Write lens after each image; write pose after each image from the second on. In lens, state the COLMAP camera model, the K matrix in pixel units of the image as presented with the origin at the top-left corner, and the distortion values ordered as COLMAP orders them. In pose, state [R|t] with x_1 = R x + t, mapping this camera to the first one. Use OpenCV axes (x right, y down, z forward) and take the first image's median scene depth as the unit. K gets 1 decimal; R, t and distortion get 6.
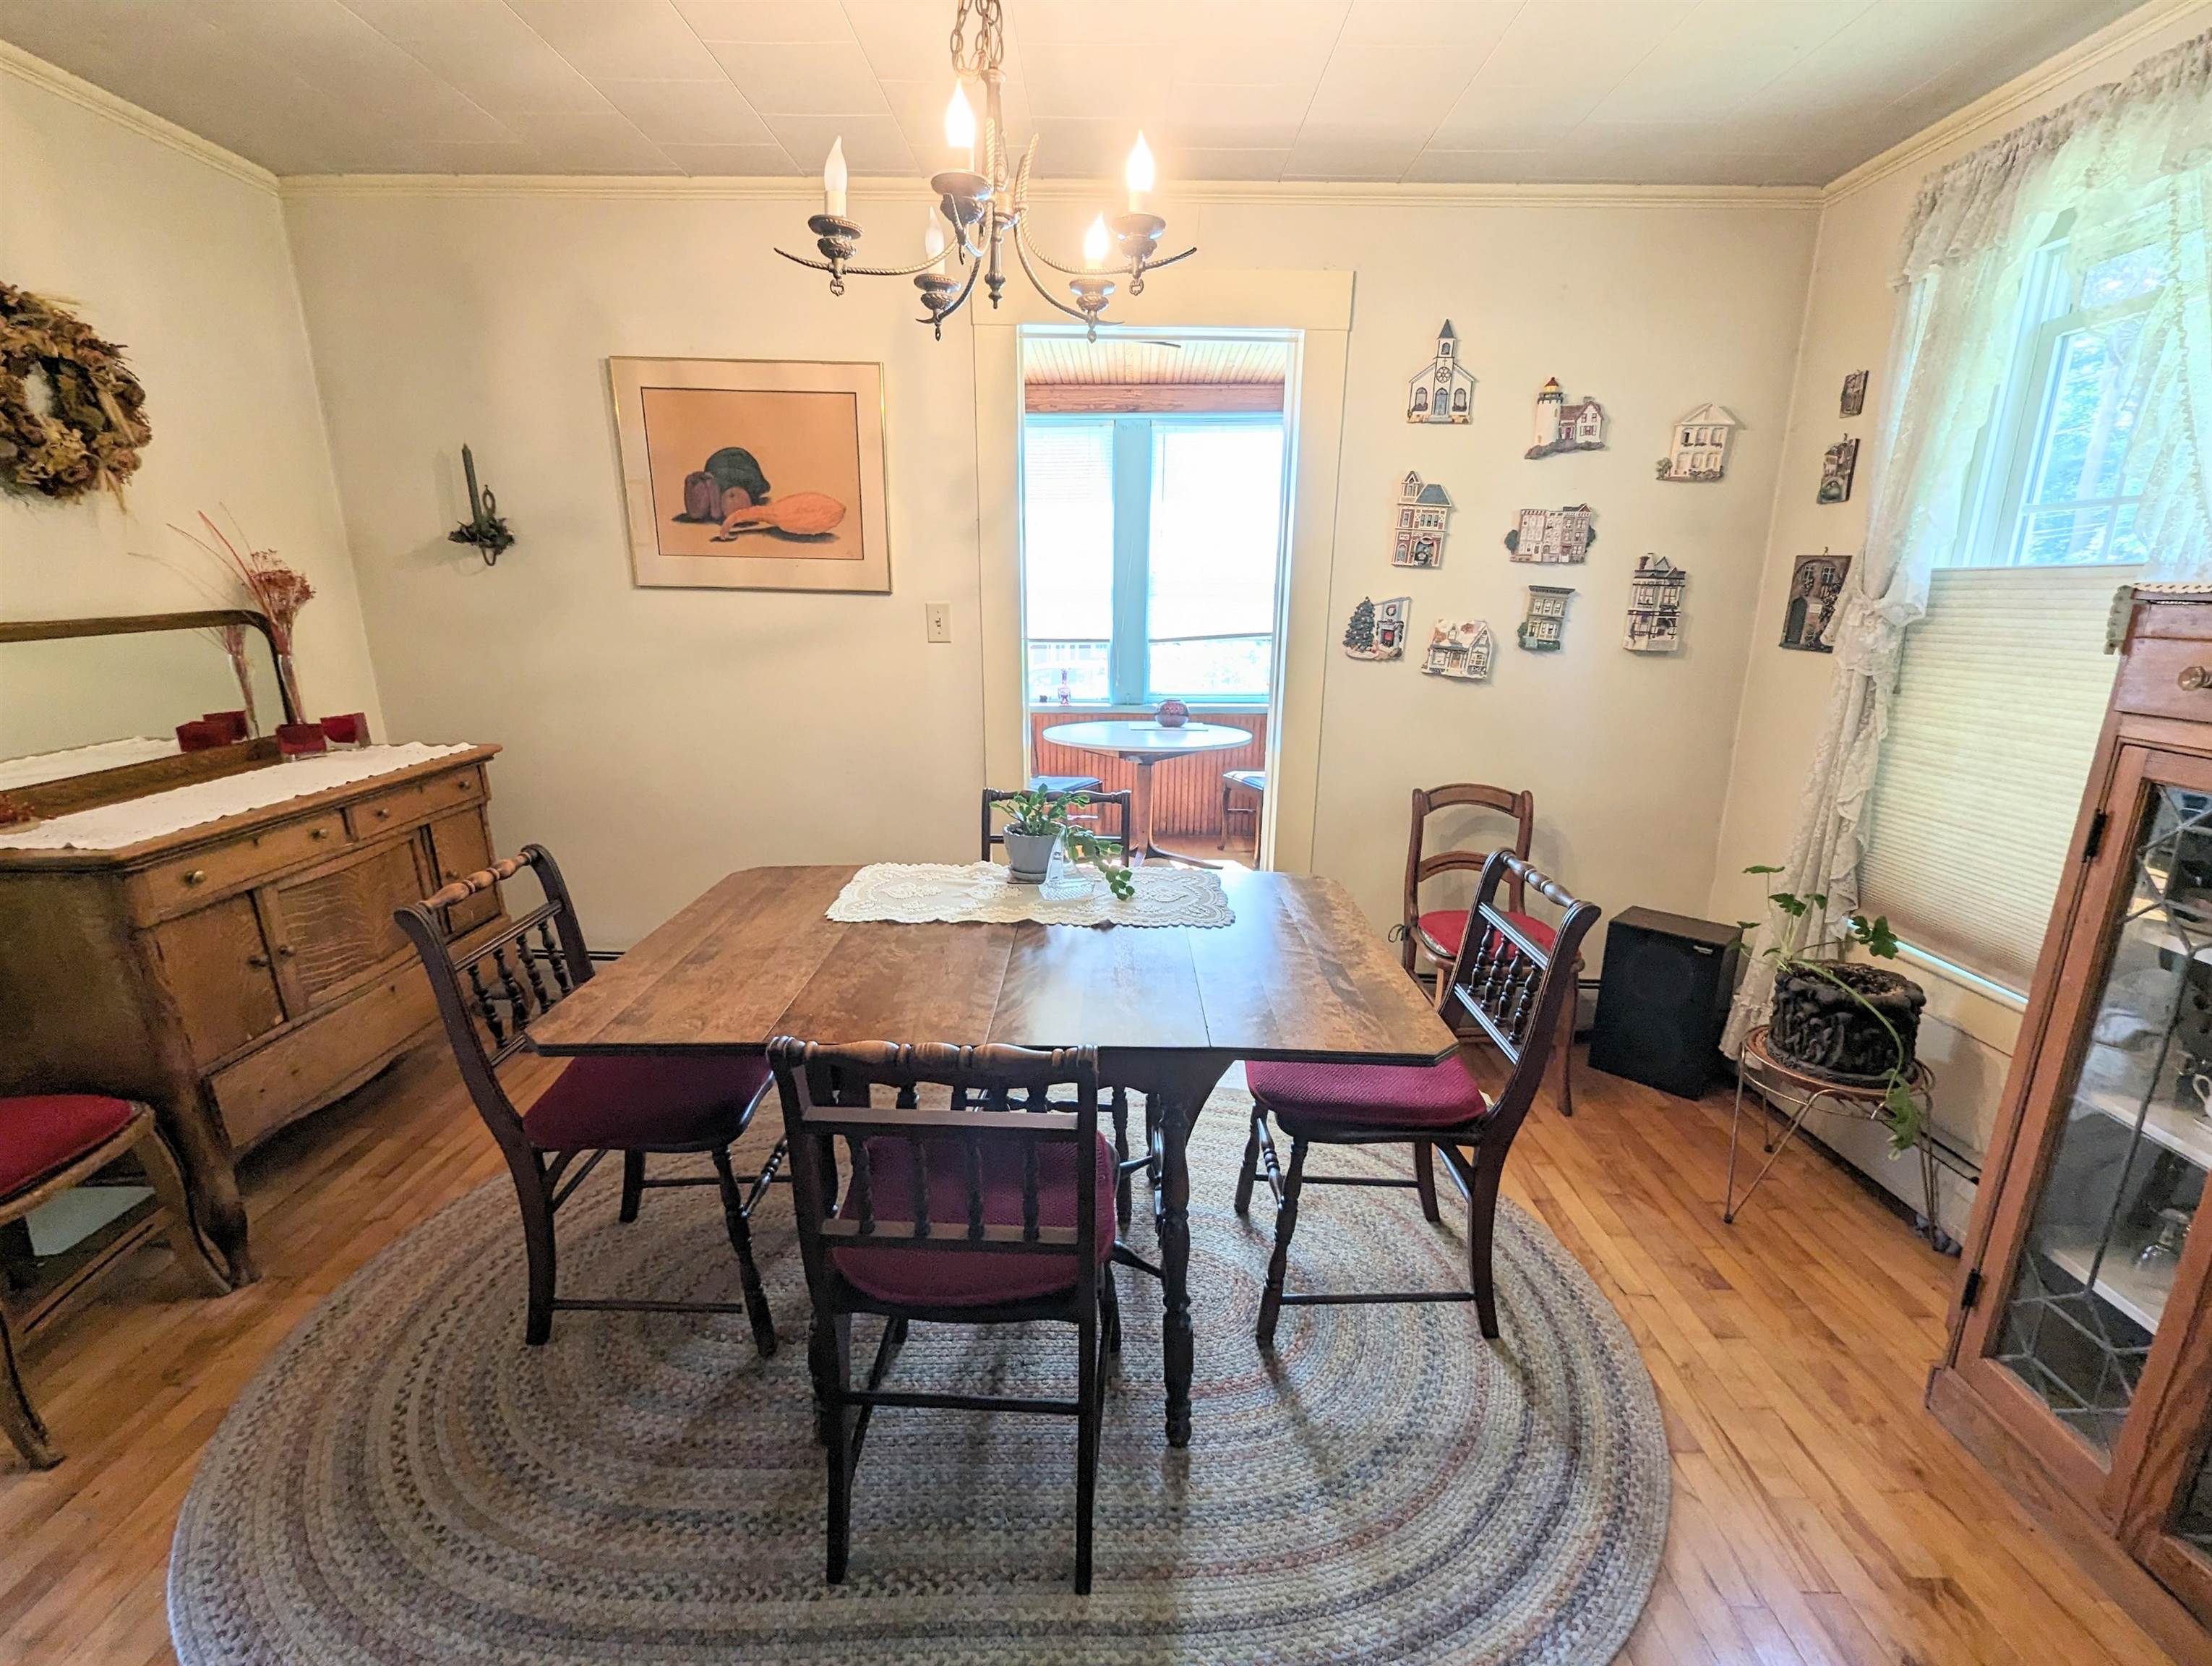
lens RADIAL K [[912.7, 0, 1097.4], [0, 912.7, 830.7], [0, 0, 1]] dist [0.009351, -0.001026]
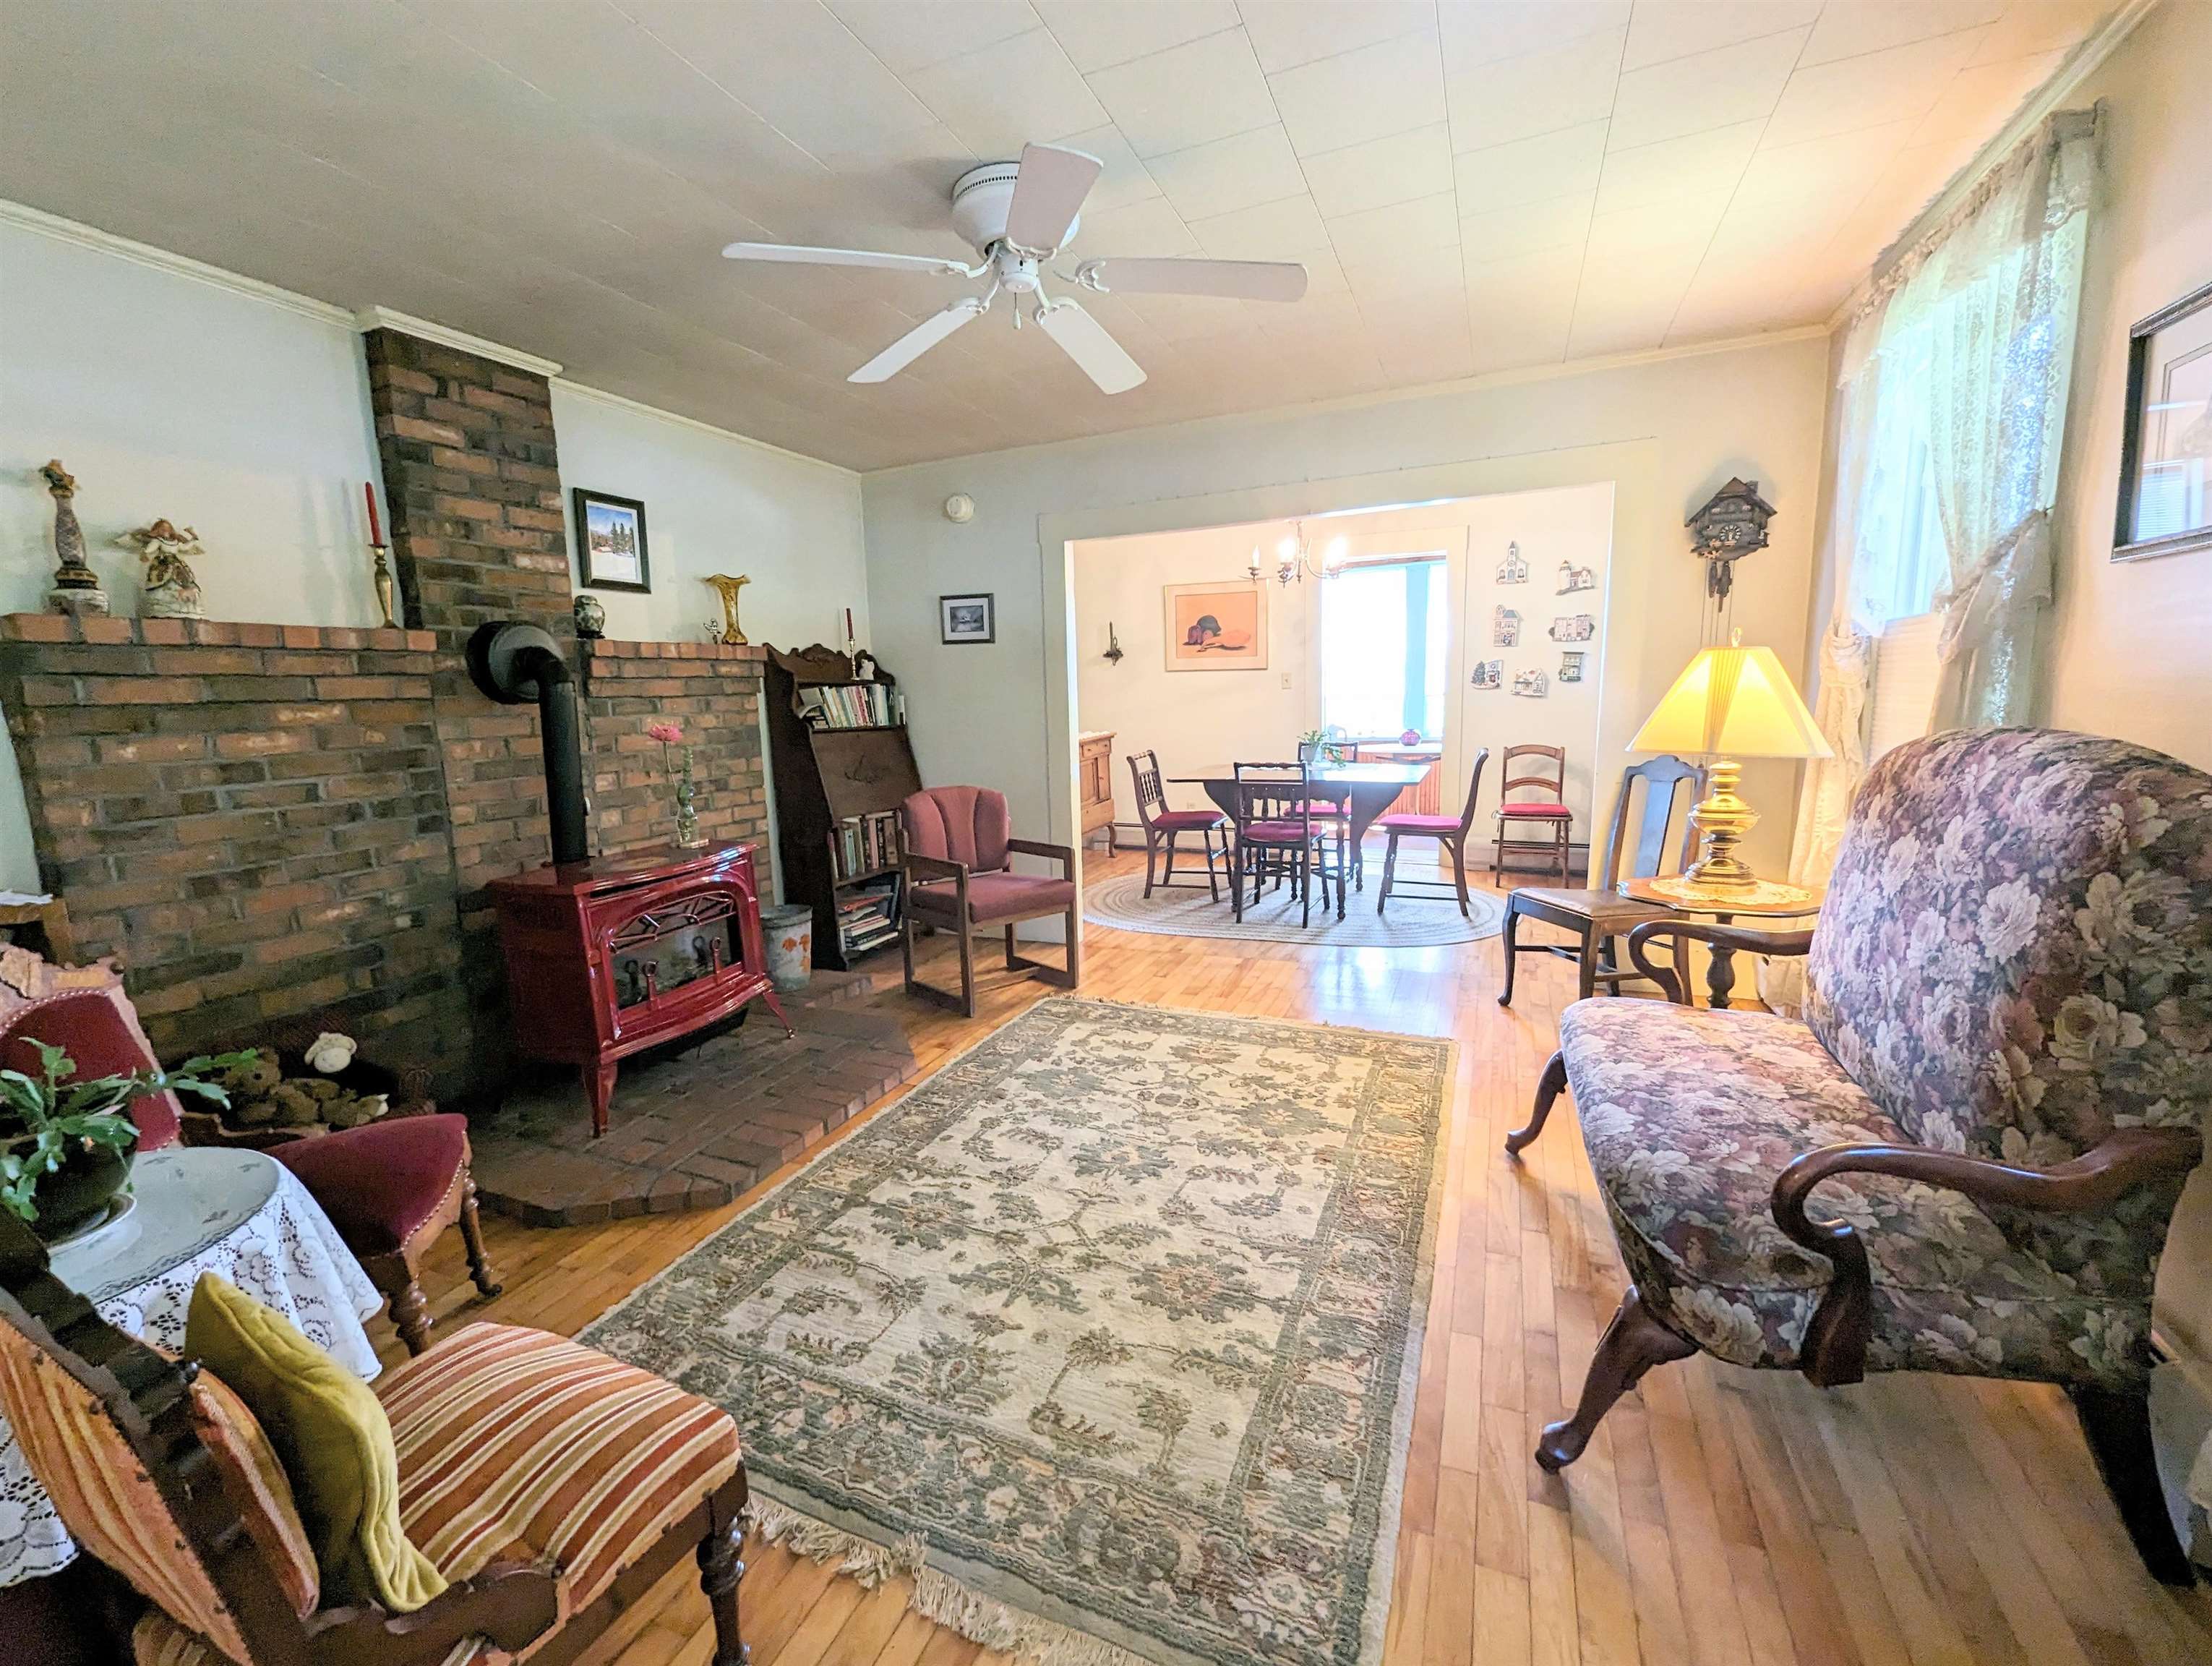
lens RADIAL K [[912.7, 0, 1097.4], [0, 912.7, 820.8], [0, 0, 1]] dist [0.009351, -0.001026]
pose [[0.920902, 0.020511, -0.389253, 0.319069], [-0.058929, 0.994463, -0.087014, 0.386539], [0.385313, 0.103070, 0.917012, -1.379691]]
